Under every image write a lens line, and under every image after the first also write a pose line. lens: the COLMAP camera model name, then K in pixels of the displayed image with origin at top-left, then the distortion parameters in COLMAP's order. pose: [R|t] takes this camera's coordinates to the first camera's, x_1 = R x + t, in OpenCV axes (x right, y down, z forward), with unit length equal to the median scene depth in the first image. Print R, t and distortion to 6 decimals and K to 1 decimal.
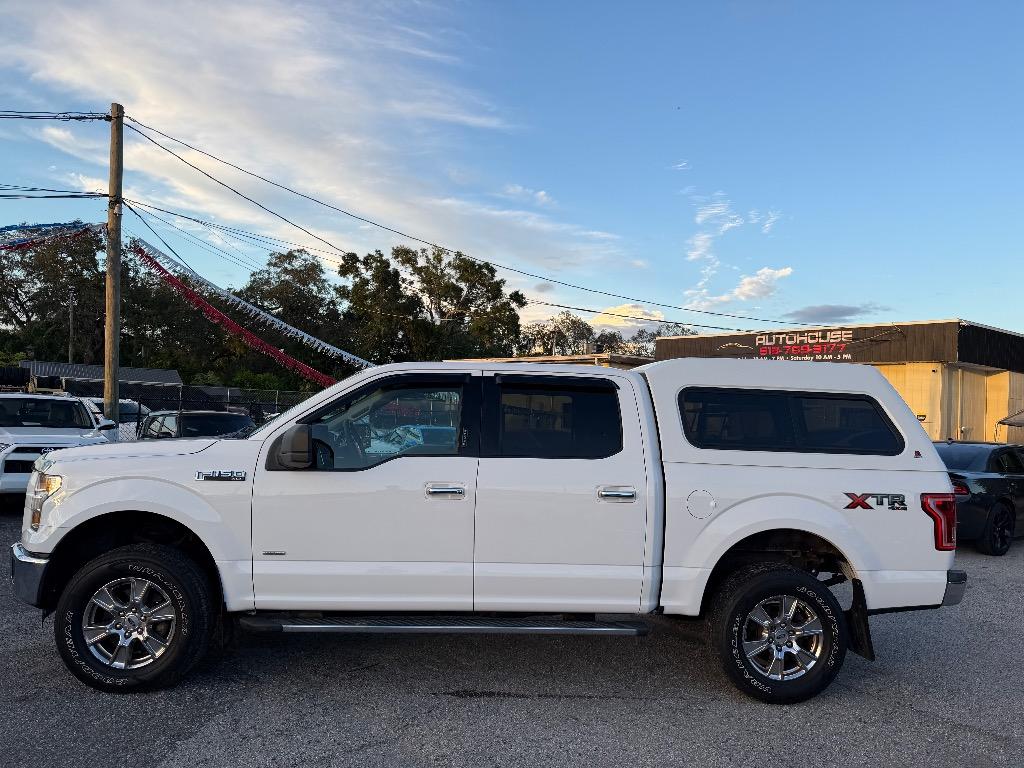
lens RADIAL K [[734.4, 0, 505.4], [0, 734.4, 392.0], [0, 0, 1]] dist [0.005784, -0.009736]
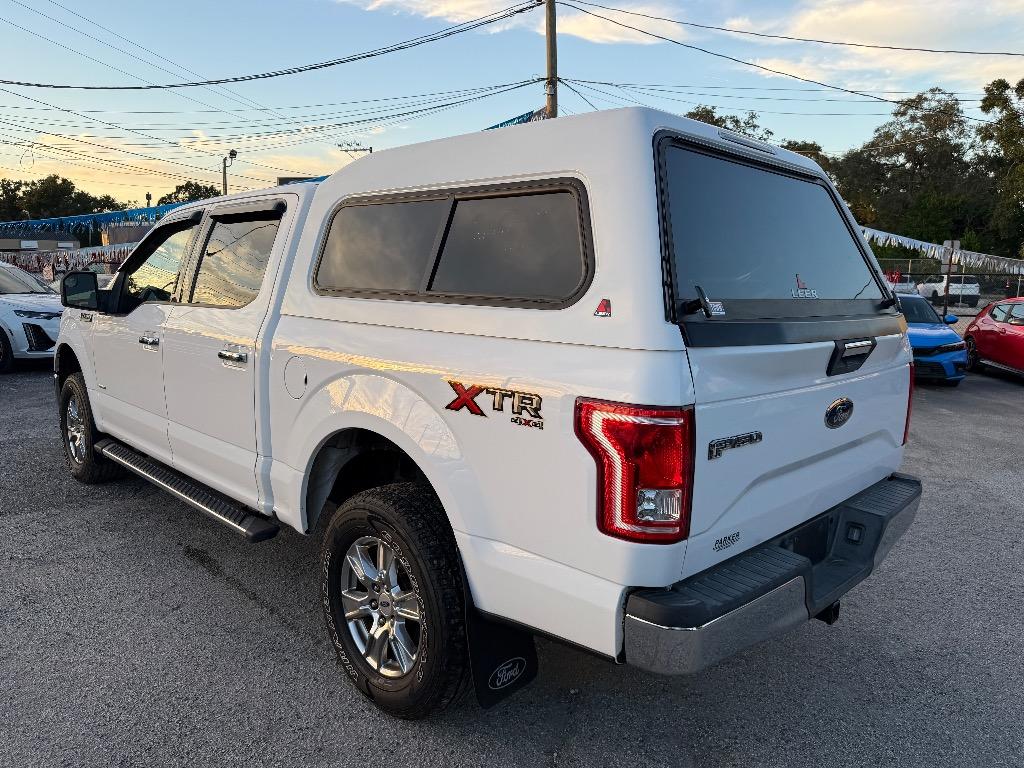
lens RADIAL K [[734.4, 0, 517.9], [0, 734.4, 377.5], [0, 0, 1]] dist [0.005784, -0.009736]
pose [[0.651935, 0.083111, -0.753707, 0.275794], [0.030309, 0.990325, 0.135419, 0.021167], [0.757669, -0.111128, 0.643108, 0.220884]]
